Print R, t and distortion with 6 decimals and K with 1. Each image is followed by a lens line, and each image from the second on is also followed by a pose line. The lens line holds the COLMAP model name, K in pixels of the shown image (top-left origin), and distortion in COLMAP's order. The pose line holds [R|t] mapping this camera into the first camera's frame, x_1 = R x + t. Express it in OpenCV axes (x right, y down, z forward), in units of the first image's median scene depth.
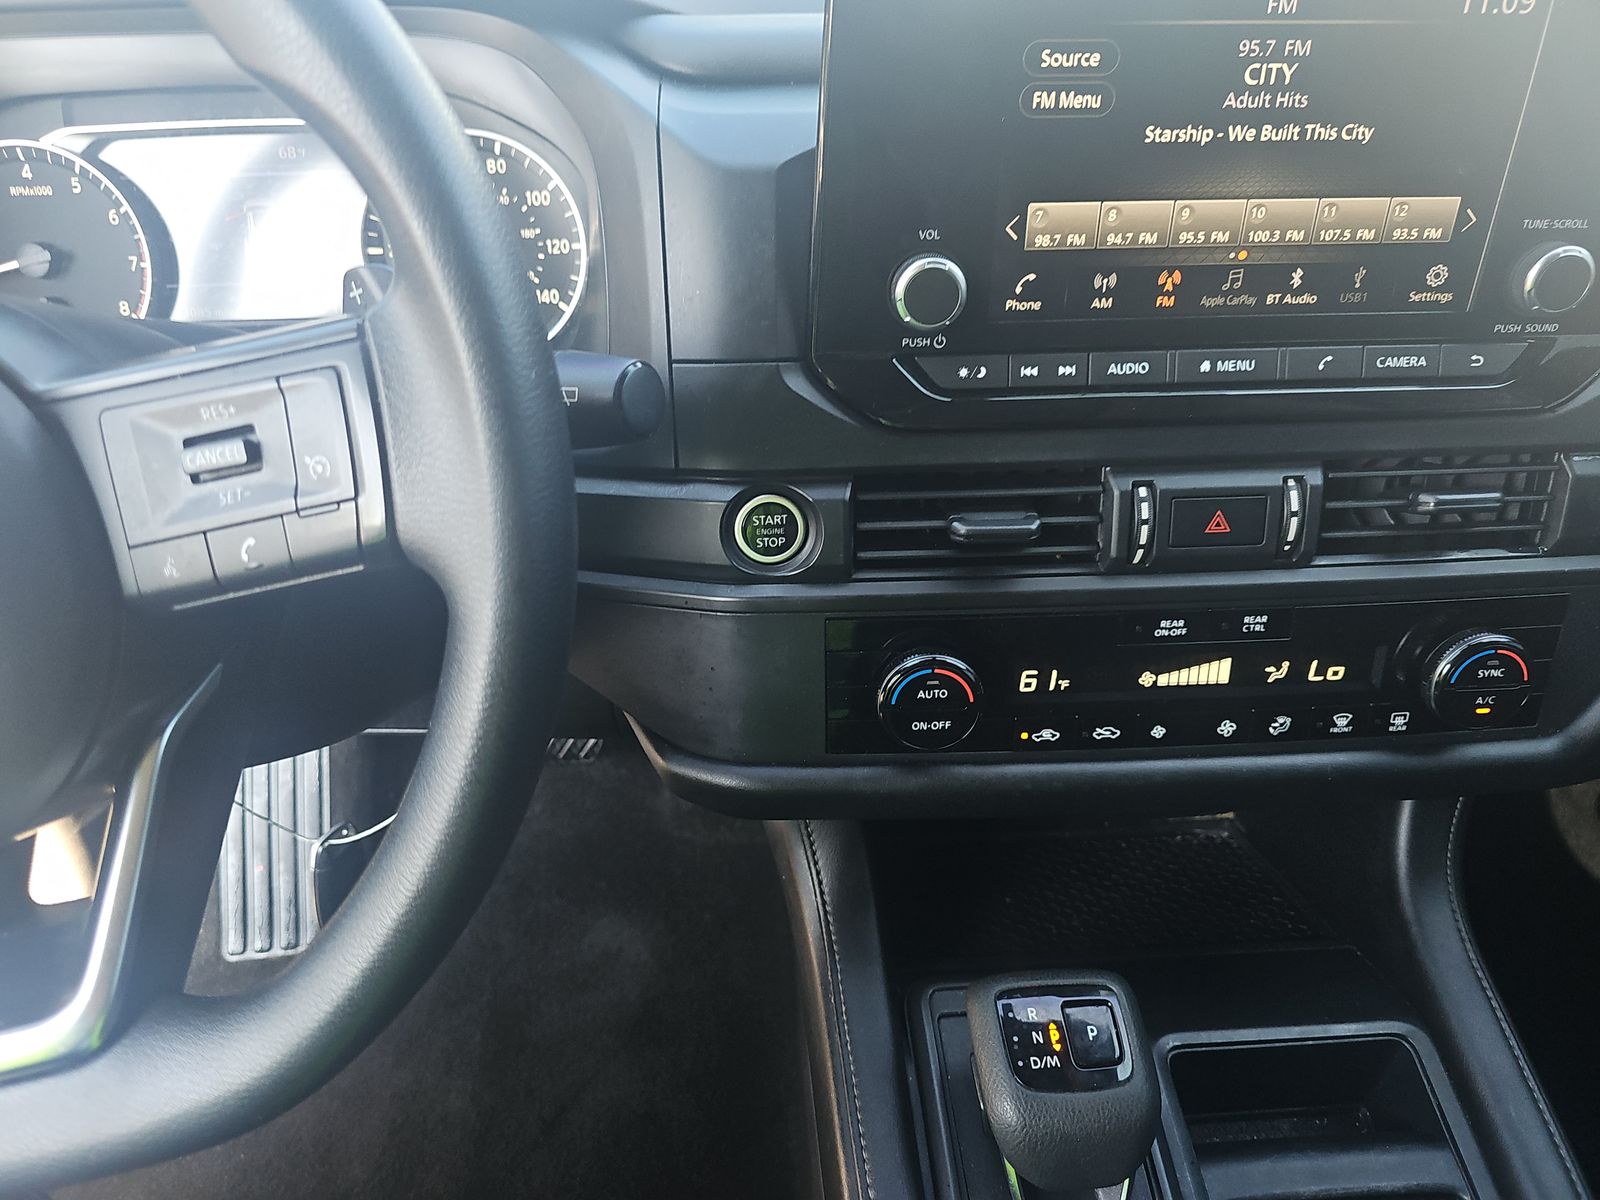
lens RADIAL K [[1073.3, 0, 803.6], [0, 1073.3, 595.2], [0, 0, 1]] dist [-0.025247, 0.005788]
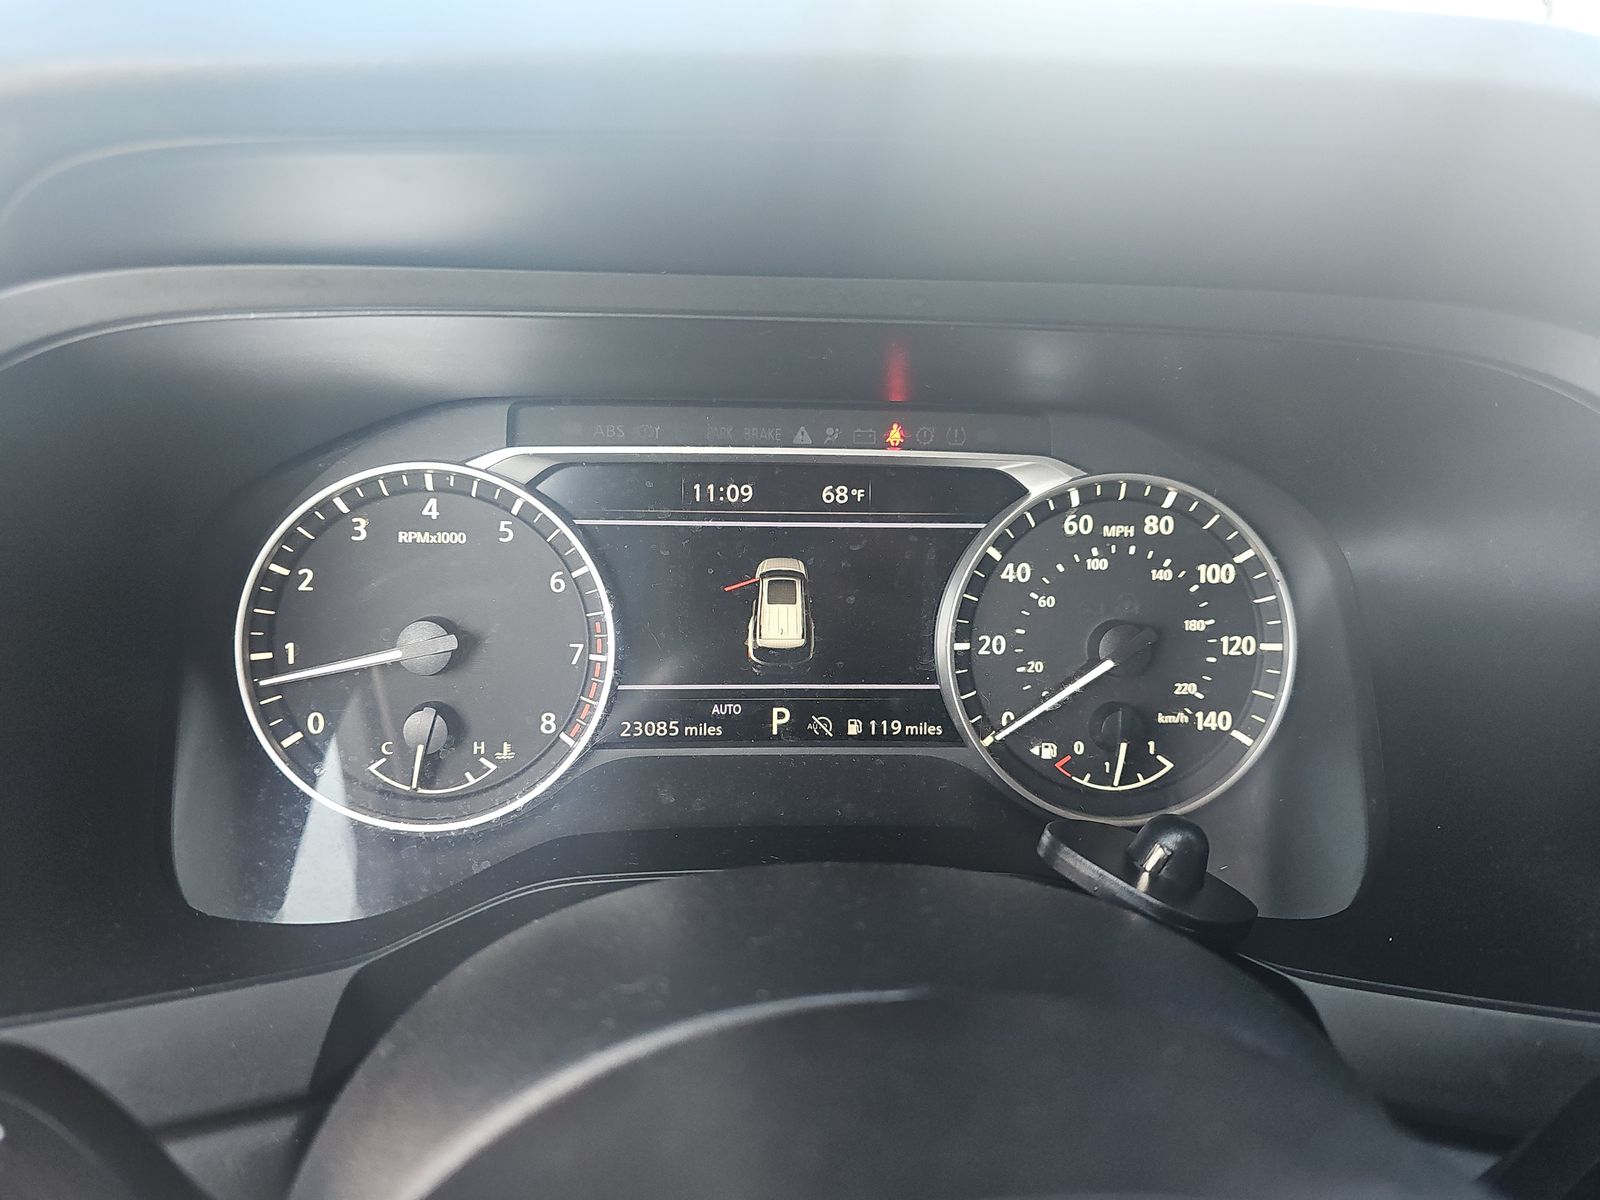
lens RADIAL K [[1073.3, 0, 790.1], [0, 1073.3, 608.6], [0, 0, 1]] dist [-0.025247, 0.005788]
pose [[0.999480, 0.026880, 0.017799, -0.530277], [-0.021289, 0.964903, -0.261743, -0.182155], [-0.024210, 0.261228, 0.964973, 0.399764]]
